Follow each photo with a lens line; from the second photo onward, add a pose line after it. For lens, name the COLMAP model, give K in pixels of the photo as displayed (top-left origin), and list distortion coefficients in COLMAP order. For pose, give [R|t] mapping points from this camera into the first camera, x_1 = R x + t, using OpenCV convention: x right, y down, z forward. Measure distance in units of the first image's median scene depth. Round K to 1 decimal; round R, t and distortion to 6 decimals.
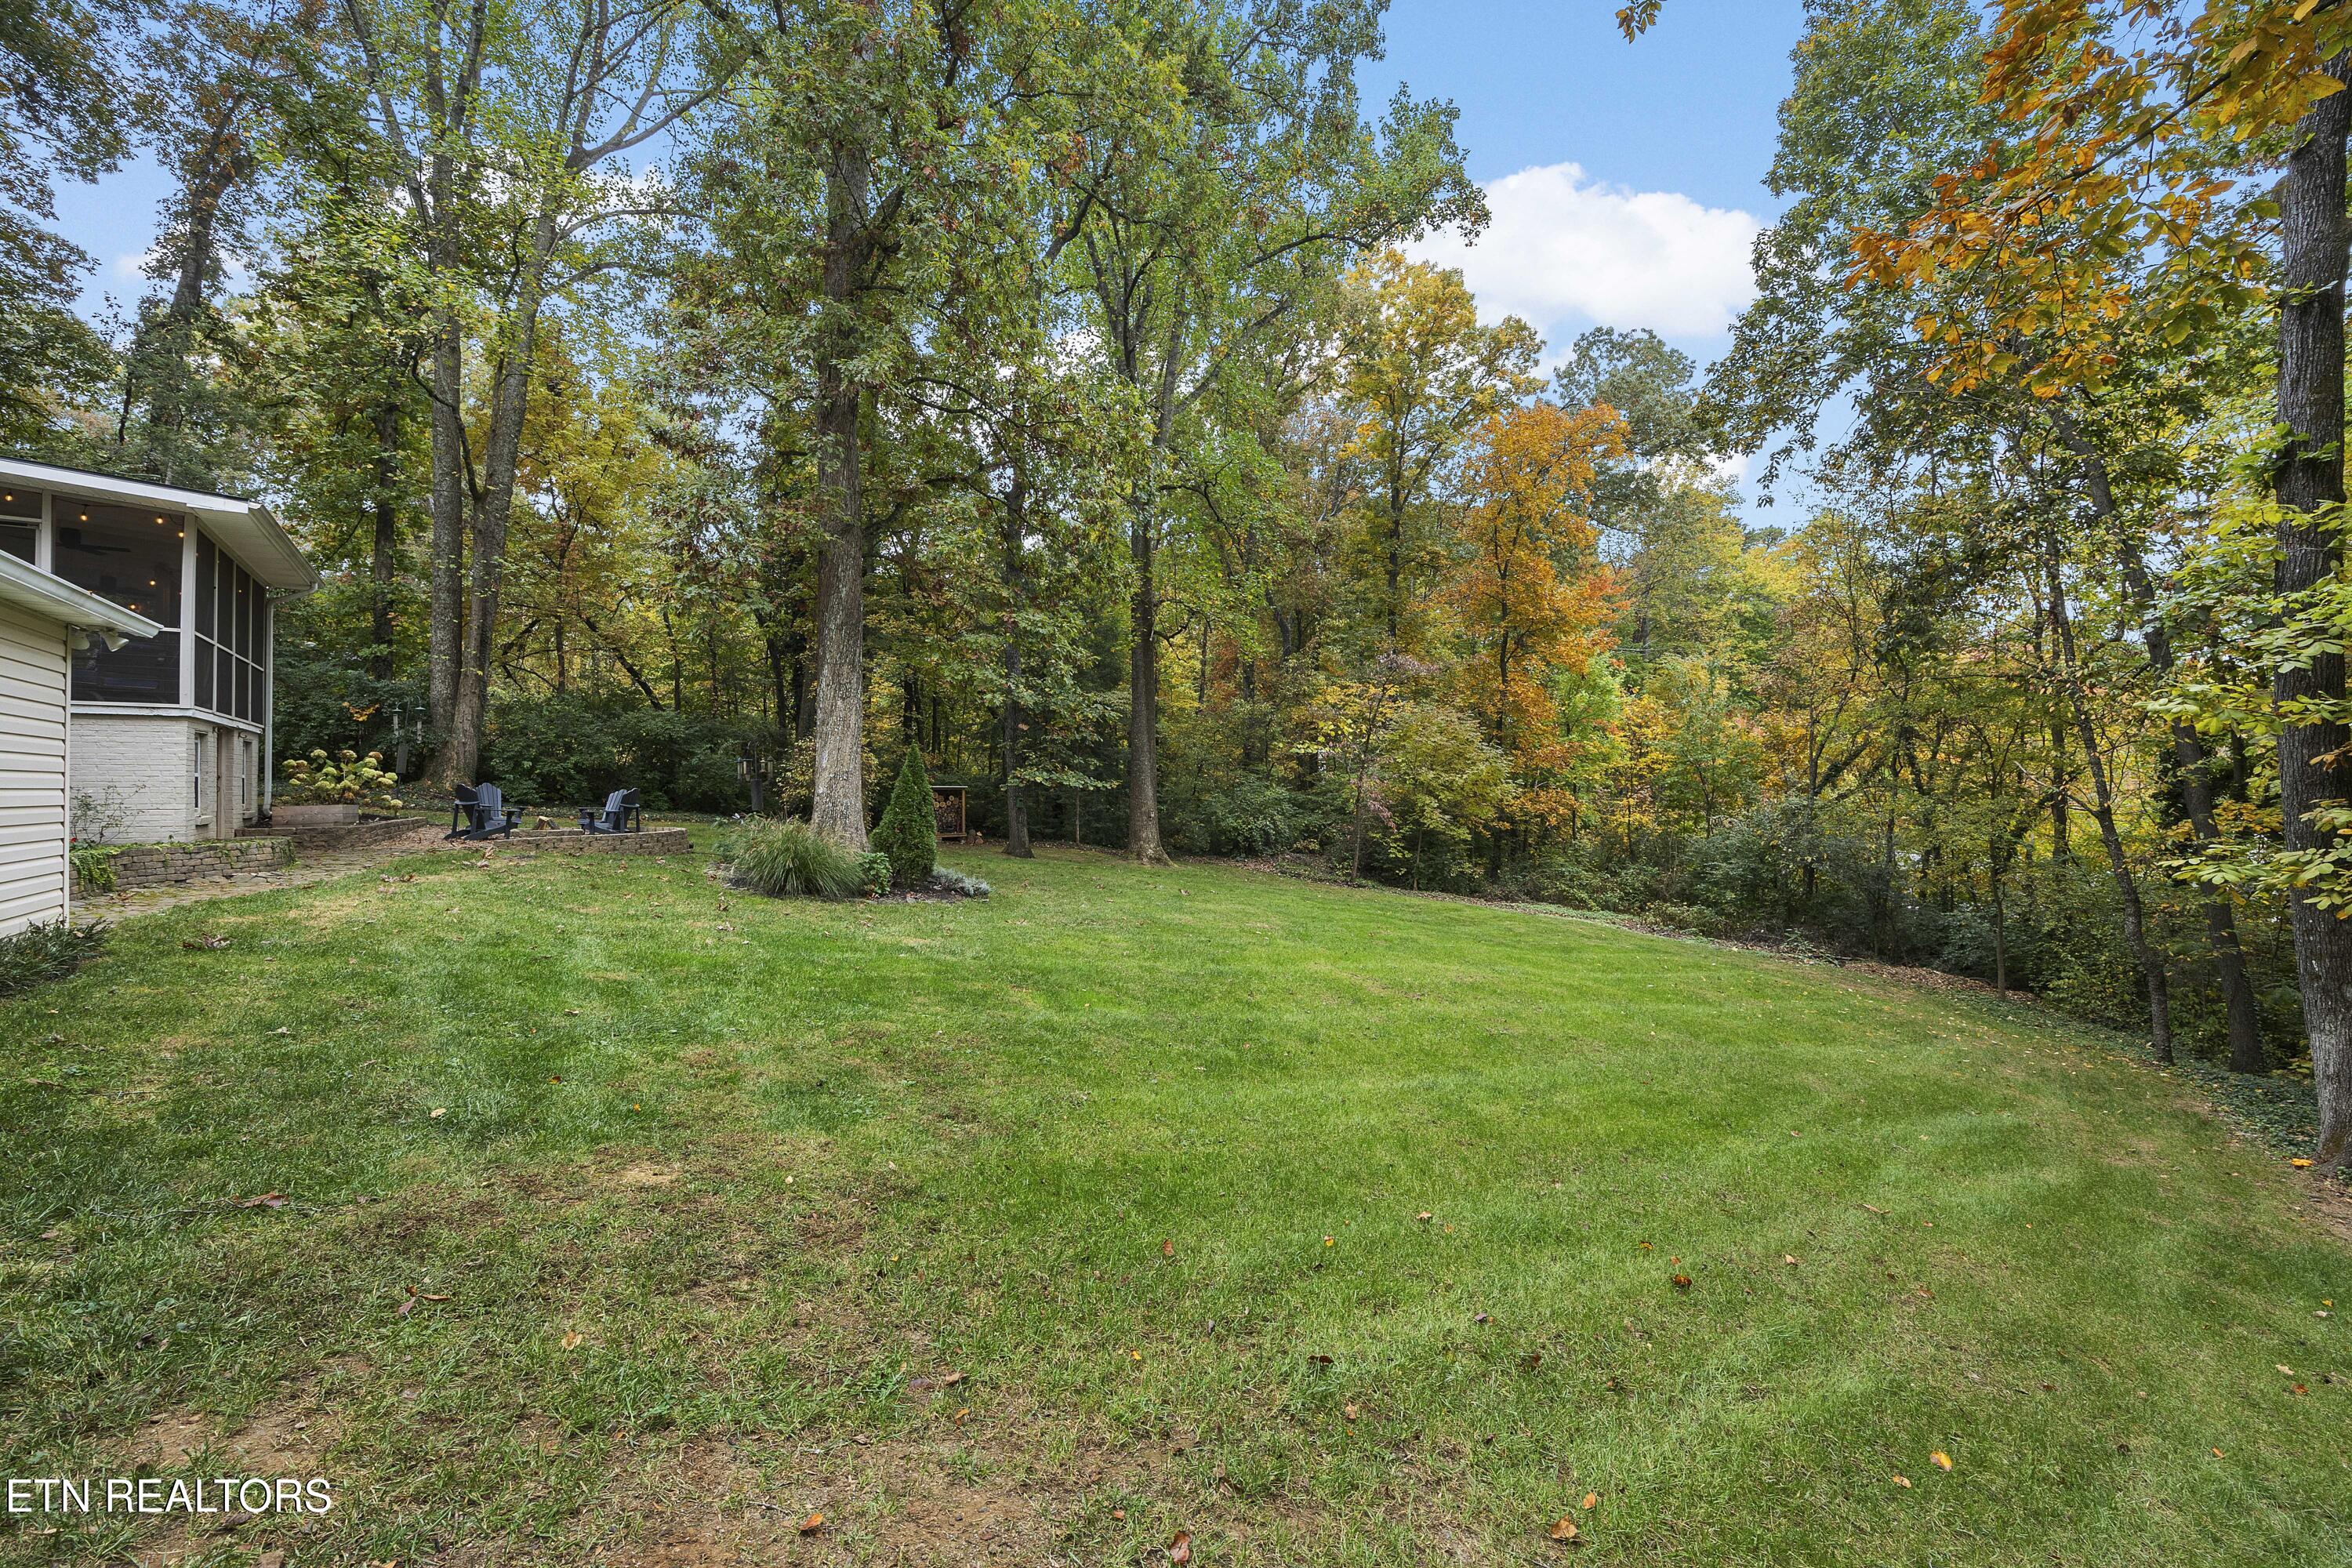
lens RADIAL K [[880.0, 0, 1105.1], [0, 880.0, 785.9], [0, 0, 1]] dist [-0.000838, -0.000089]
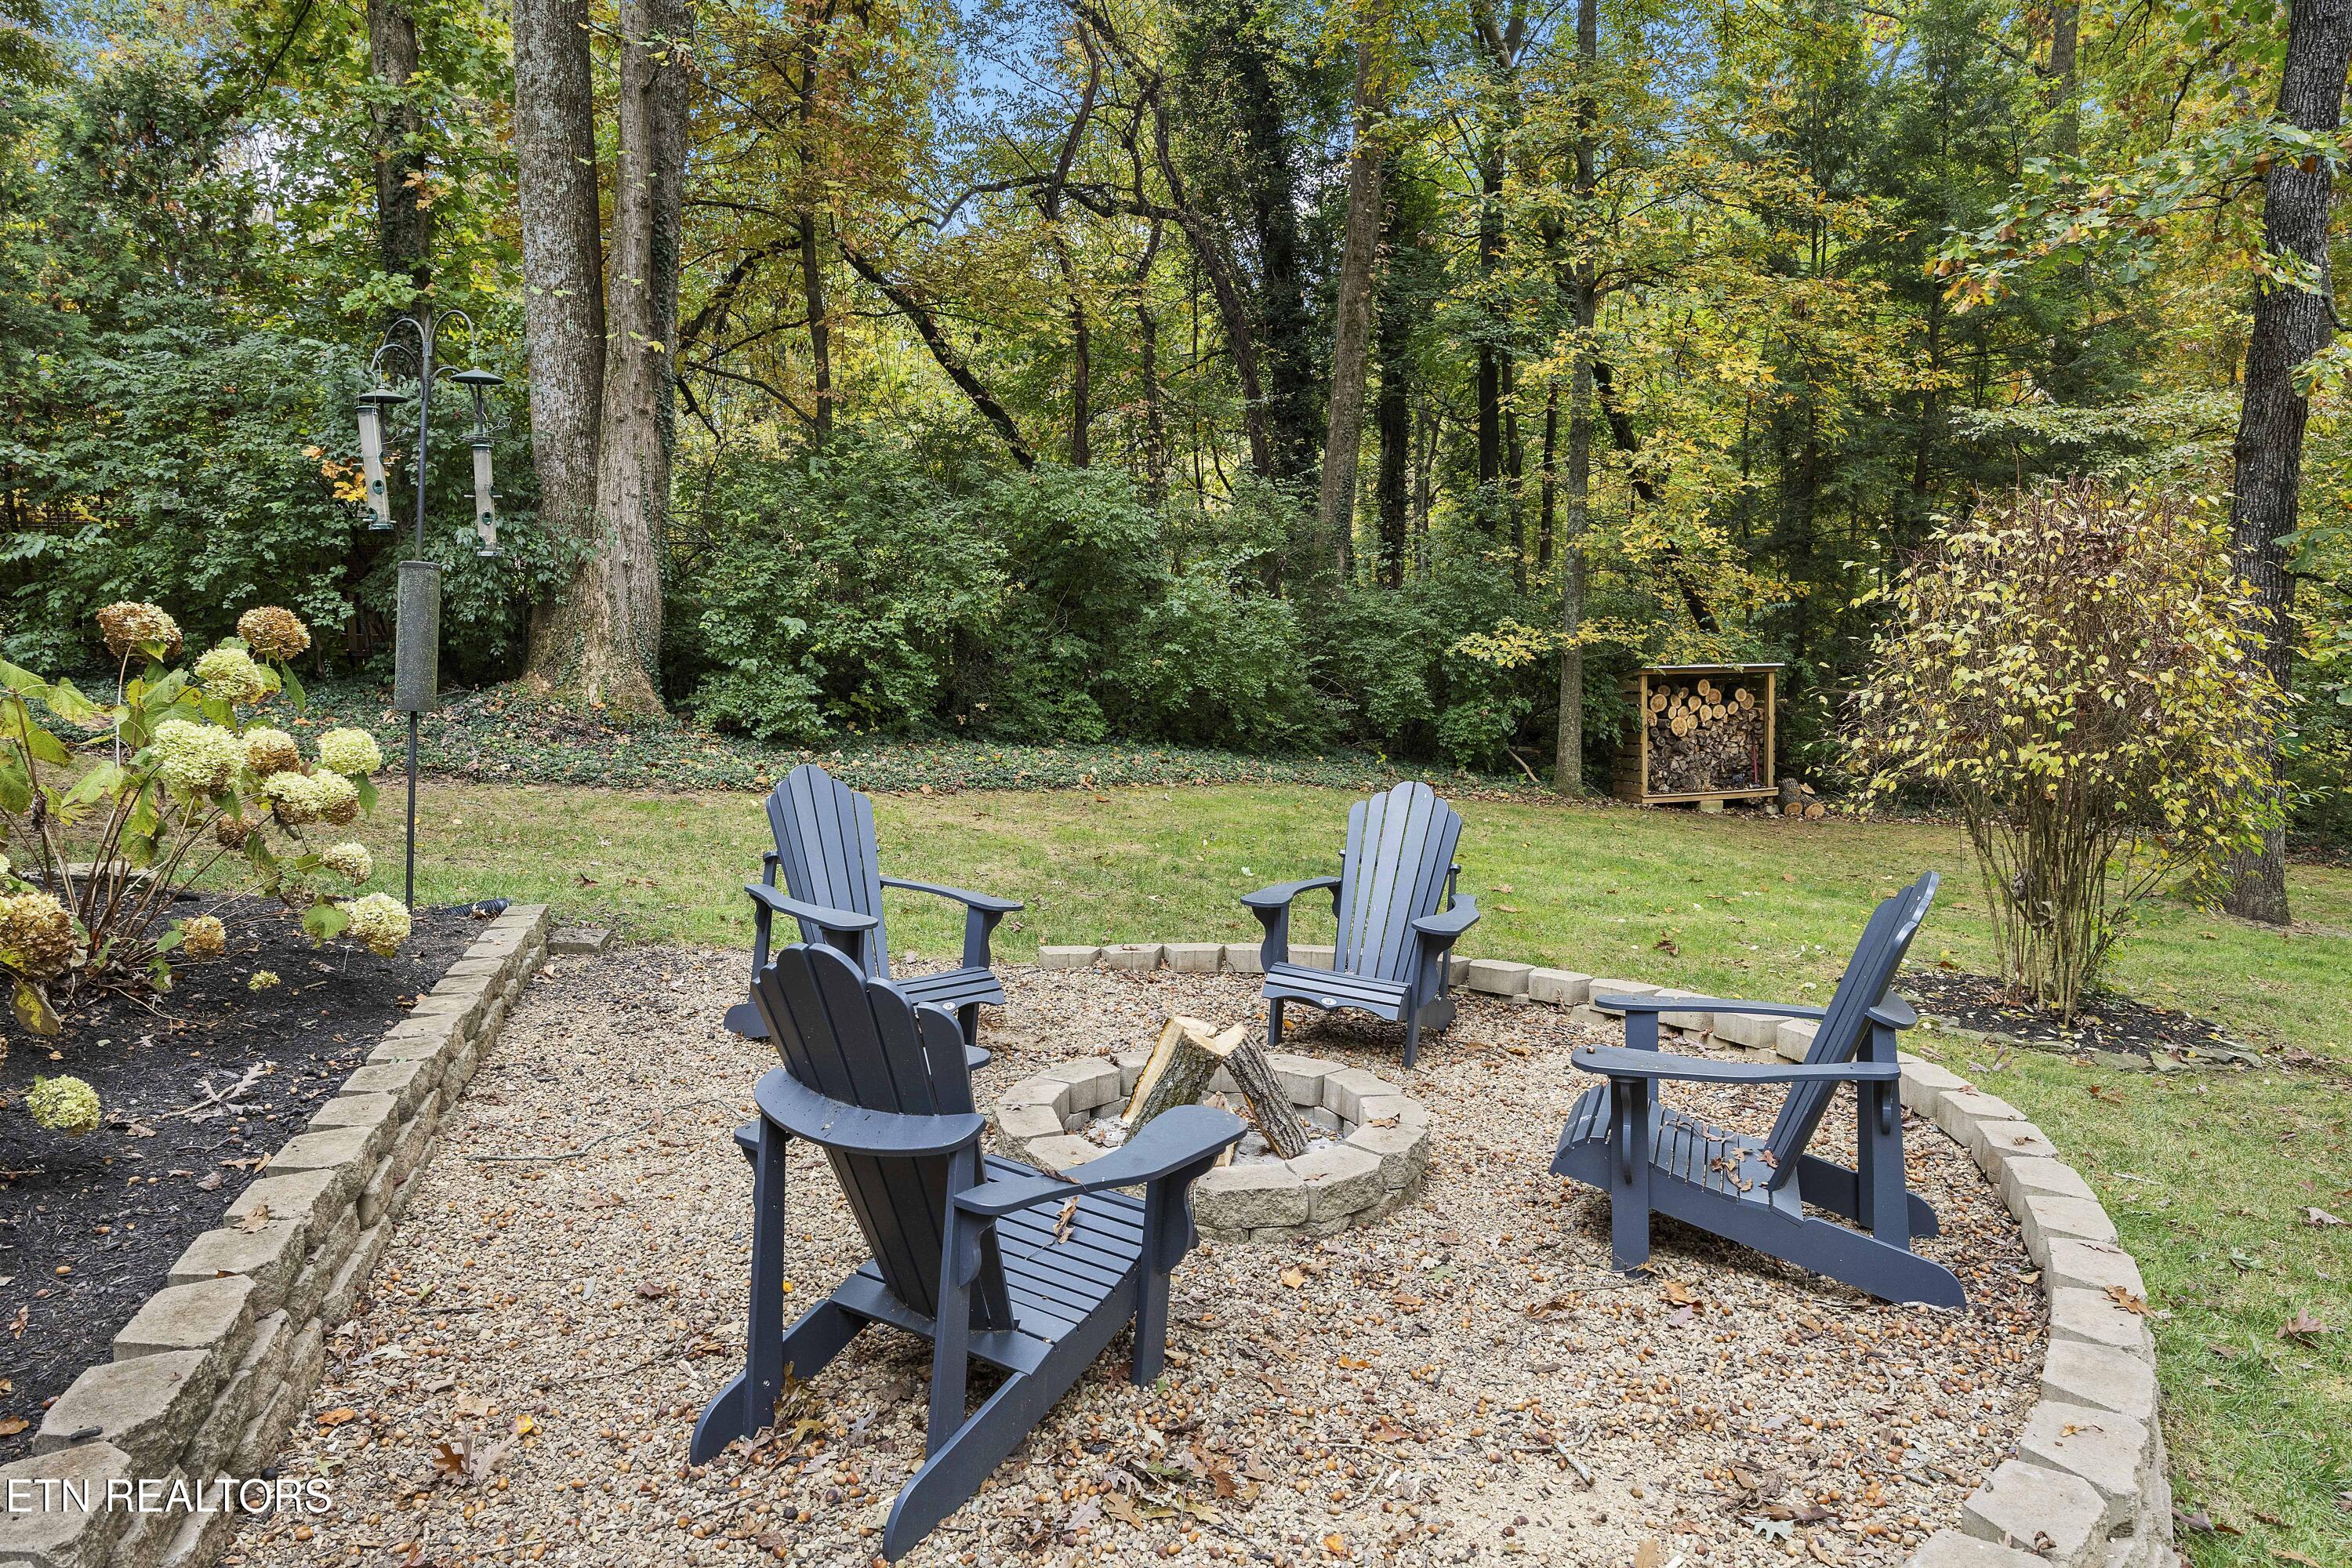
lens RADIAL K [[1550.4, 0, 1246.3], [0, 1550.4, 838.5], [0, 0, 1]] dist [-0.021421, -0.004568]
pose [[0.972965, 0.023692, -0.229735, -0.367867], [0.006411, 0.991570, 0.129411, -0.020431], [0.230865, -0.127385, 0.964611, 0.482380]]
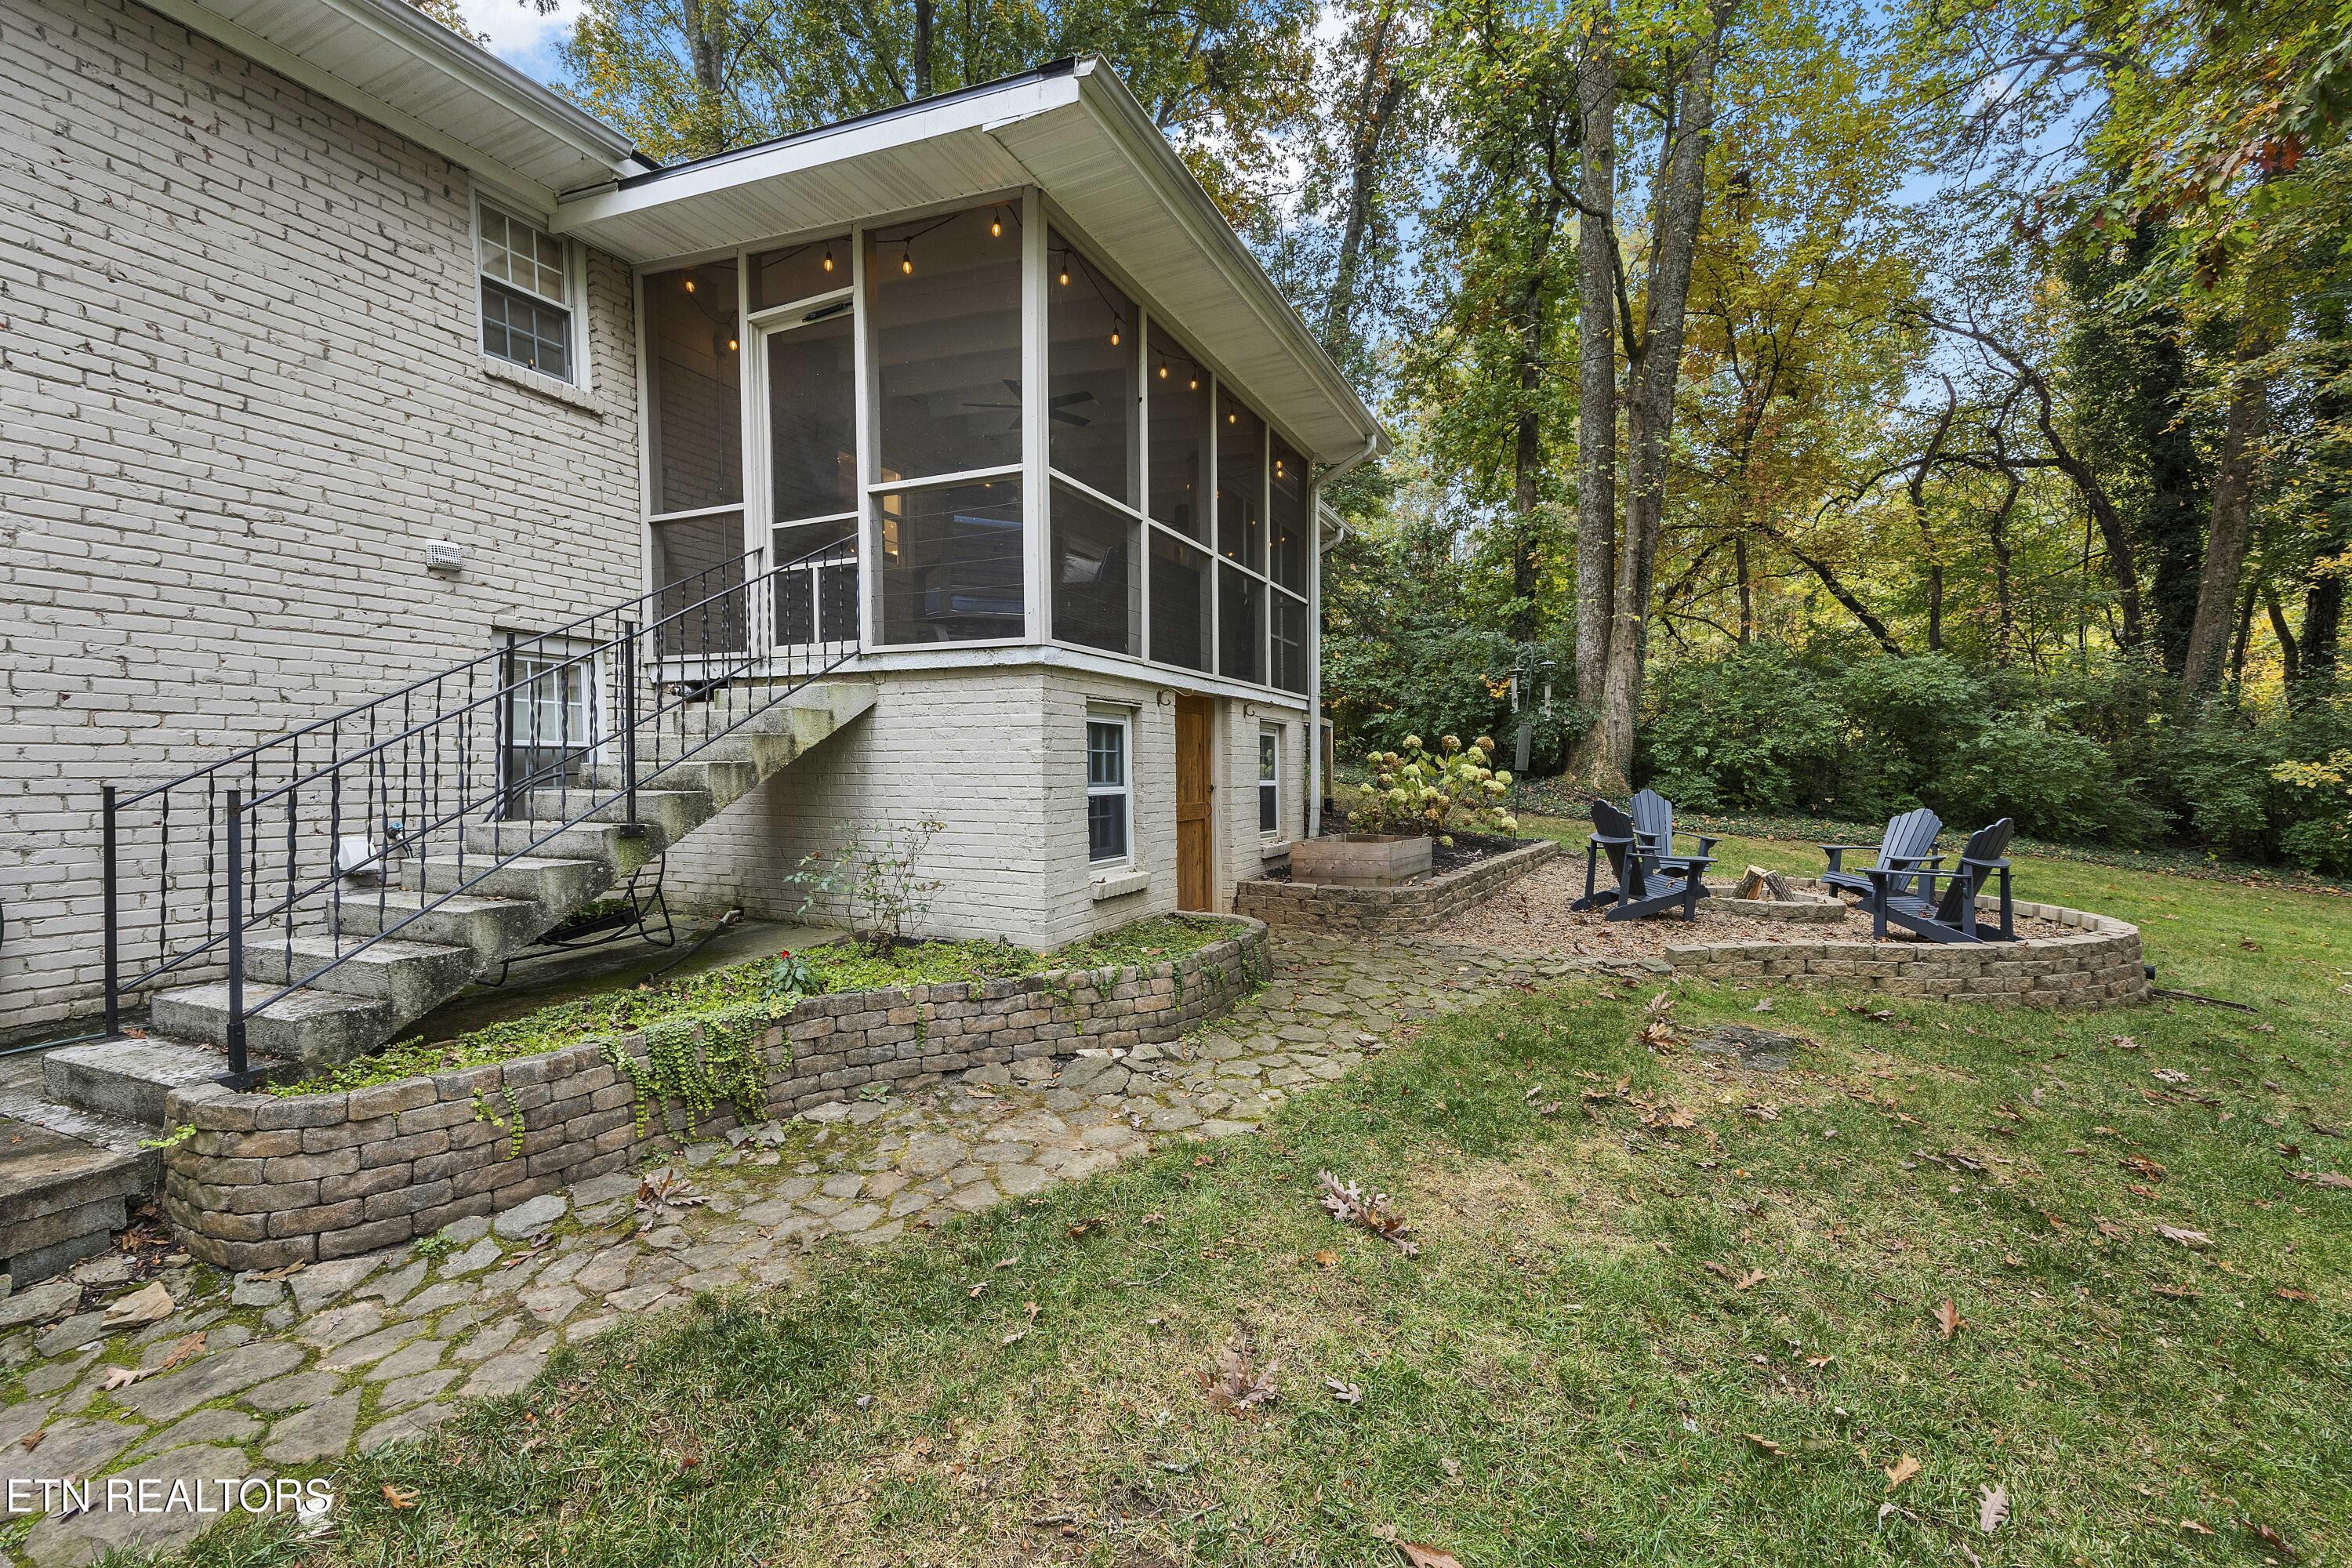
lens RADIAL K [[1012.0, 0, 1171.0], [0, 1012.0, 760.0], [0, 0, 1]] dist [-0.001061, 0.000004]
pose [[0.498727, -0.001933, -0.866757, -0.211589], [-0.007923, 0.999946, -0.006789, -0.010315], [0.866723, 0.010253, 0.498685, 0.297450]]
